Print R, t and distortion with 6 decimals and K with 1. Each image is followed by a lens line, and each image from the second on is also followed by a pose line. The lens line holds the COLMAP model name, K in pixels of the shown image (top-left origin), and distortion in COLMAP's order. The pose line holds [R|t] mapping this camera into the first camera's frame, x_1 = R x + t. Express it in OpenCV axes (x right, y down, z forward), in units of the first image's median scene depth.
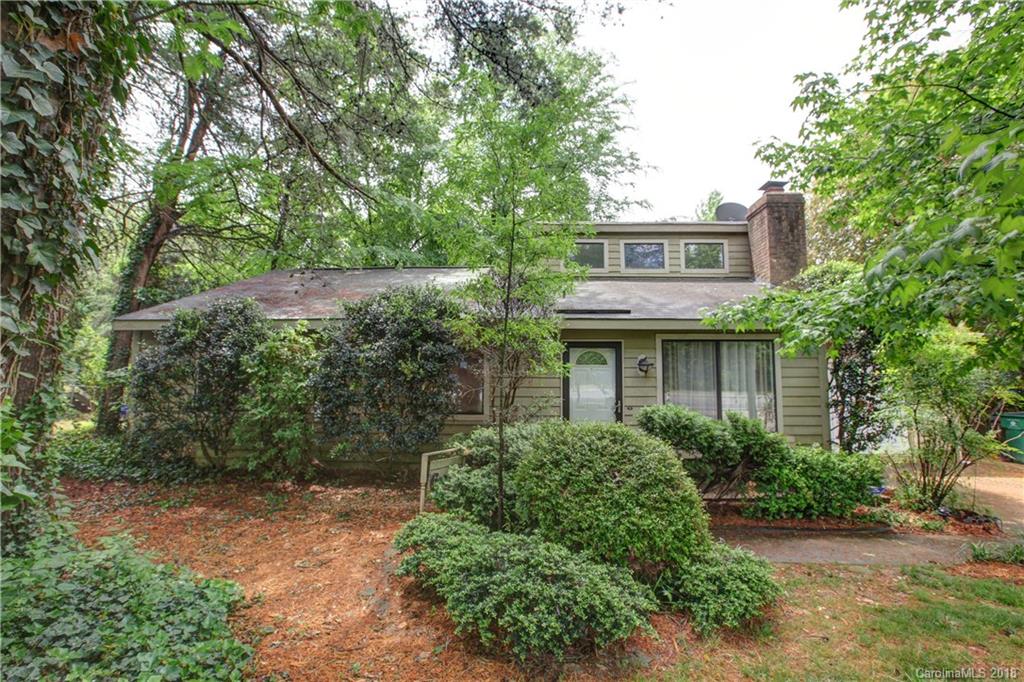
lens RADIAL K [[465.7, 0, 509.4], [0, 465.7, 340.2], [0, 0, 1]] dist [-0.045606, 0.013608]
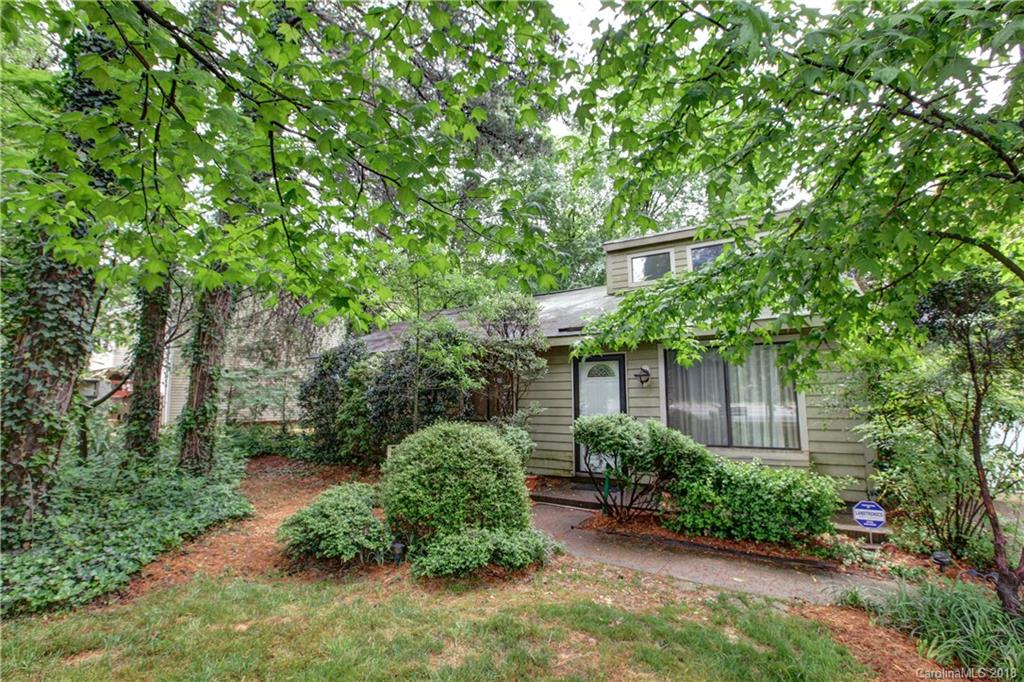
lens RADIAL K [[465.7, 0, 520.6], [0, 465.7, 337.9], [0, 0, 1]] dist [-0.045606, 0.013608]
pose [[0.867440, -0.067906, -0.492886, 0.775892], [0.052757, 0.997611, -0.044595, 0.001945], [0.494737, 0.012680, 0.868950, -0.027492]]
